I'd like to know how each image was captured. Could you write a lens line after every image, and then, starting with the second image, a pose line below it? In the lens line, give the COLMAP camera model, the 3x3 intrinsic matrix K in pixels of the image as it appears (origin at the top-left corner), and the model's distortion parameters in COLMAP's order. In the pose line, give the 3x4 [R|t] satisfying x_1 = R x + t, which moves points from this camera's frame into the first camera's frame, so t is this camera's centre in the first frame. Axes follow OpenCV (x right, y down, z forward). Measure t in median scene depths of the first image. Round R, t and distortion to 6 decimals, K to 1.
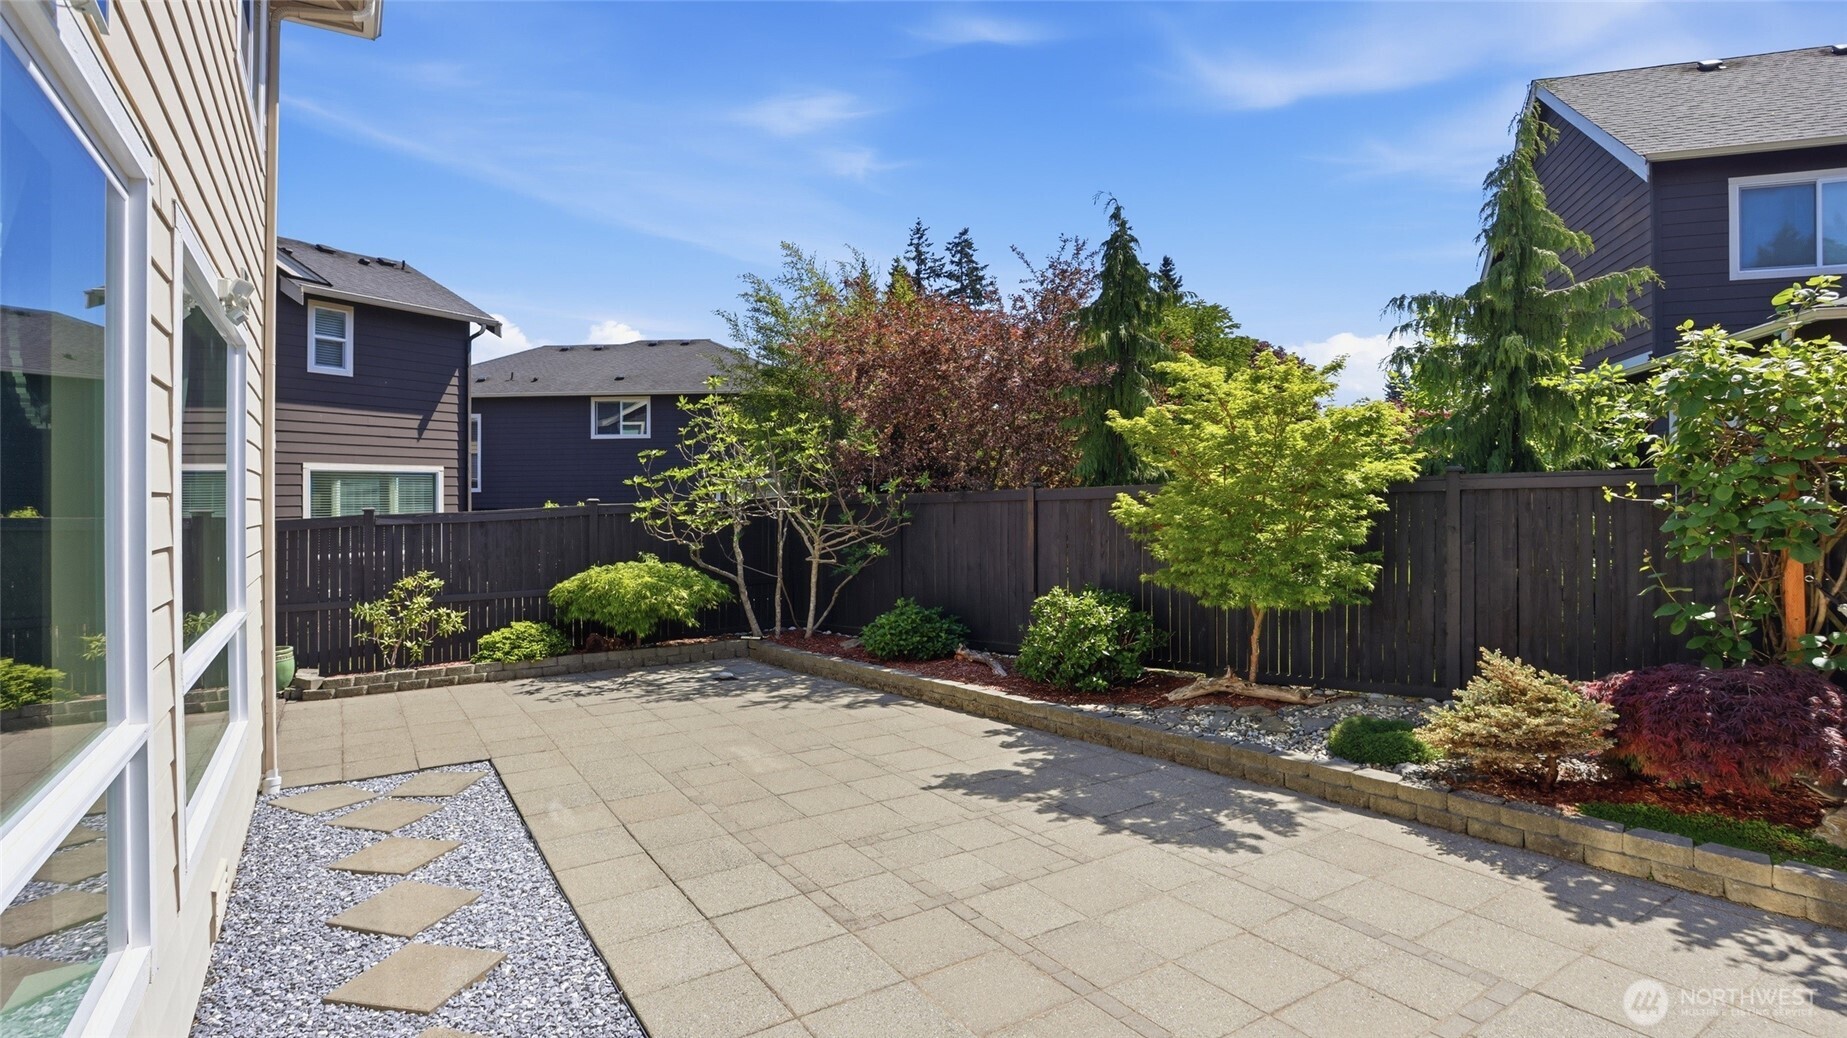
lens RADIAL K [[901.7, 0, 915.6], [0, 901.7, 509.3], [0, 0, 1]] dist [-0.052146, 0.016004]
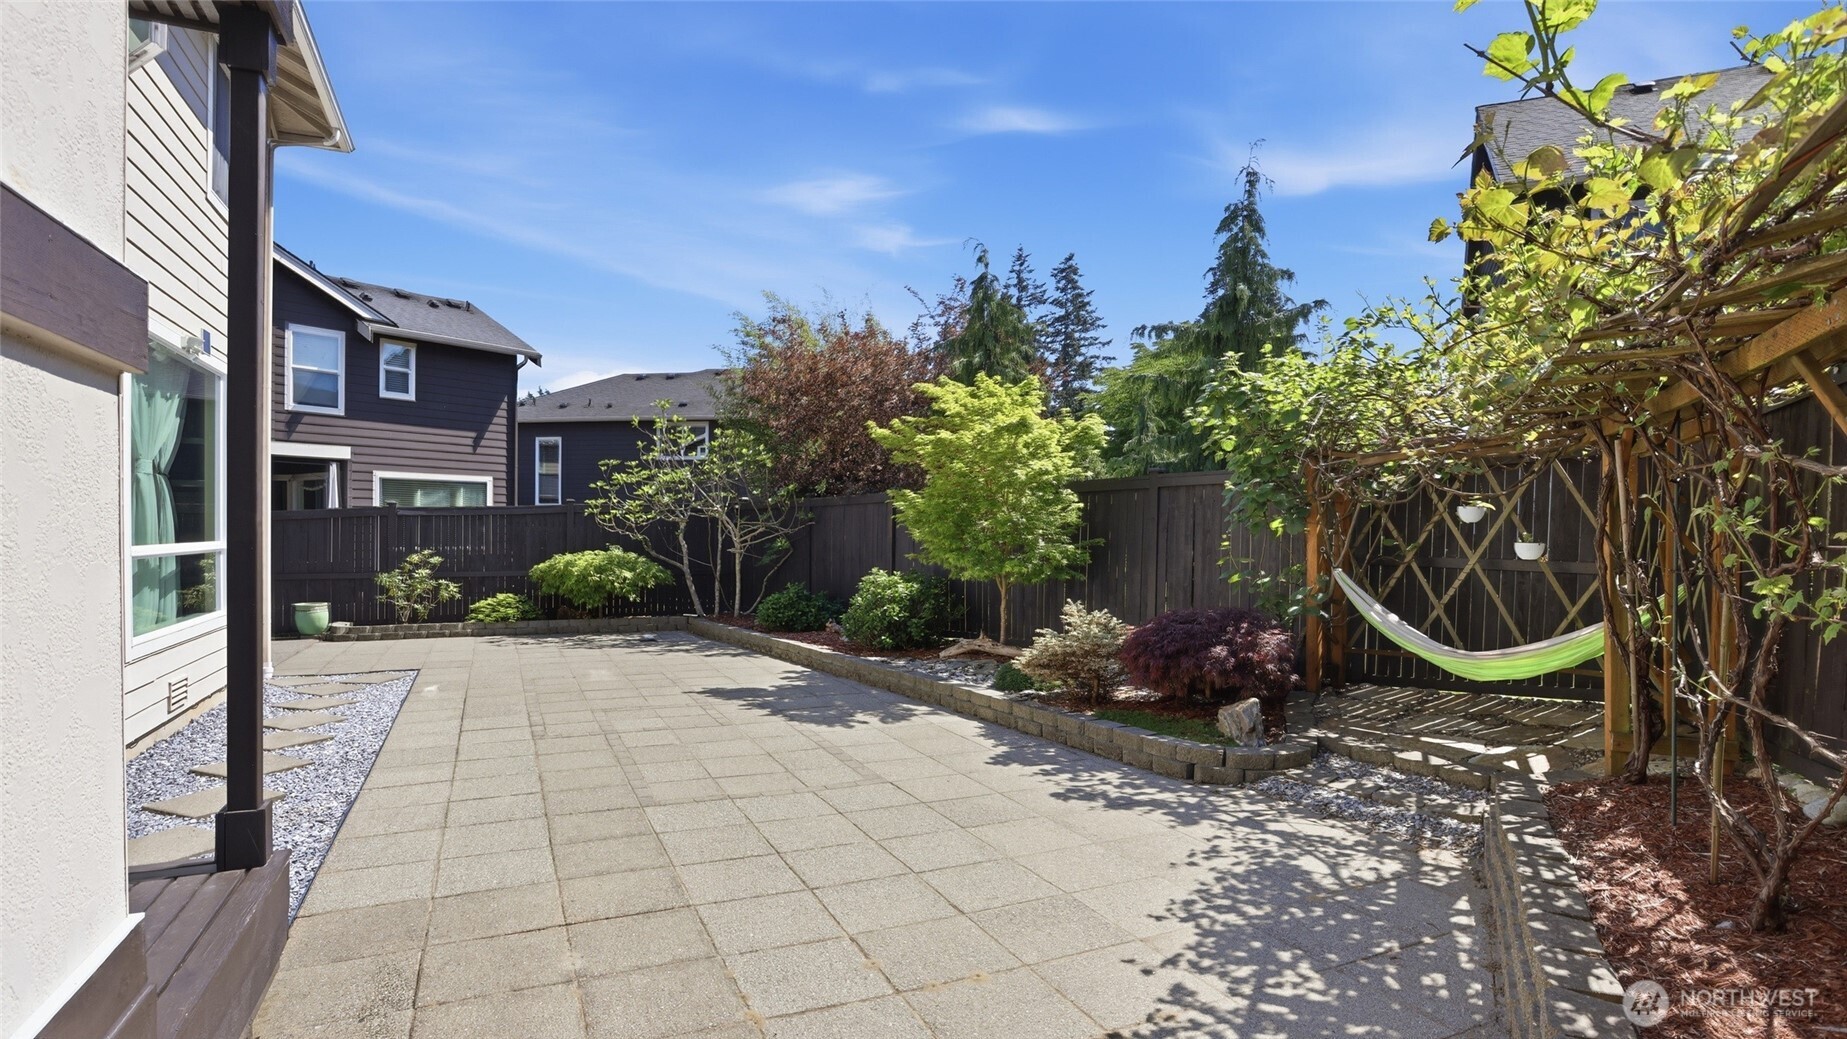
lens RADIAL K [[901.7, 0, 895.4], [0, 901.7, 565.6], [0, 0, 1]] dist [-0.052146, 0.016004]
pose [[0.989614, 0.024437, -0.141655, 0.295863], [-0.020149, 0.999297, 0.031629, 0.036454], [0.142329, -0.028447, 0.989411, -0.180833]]
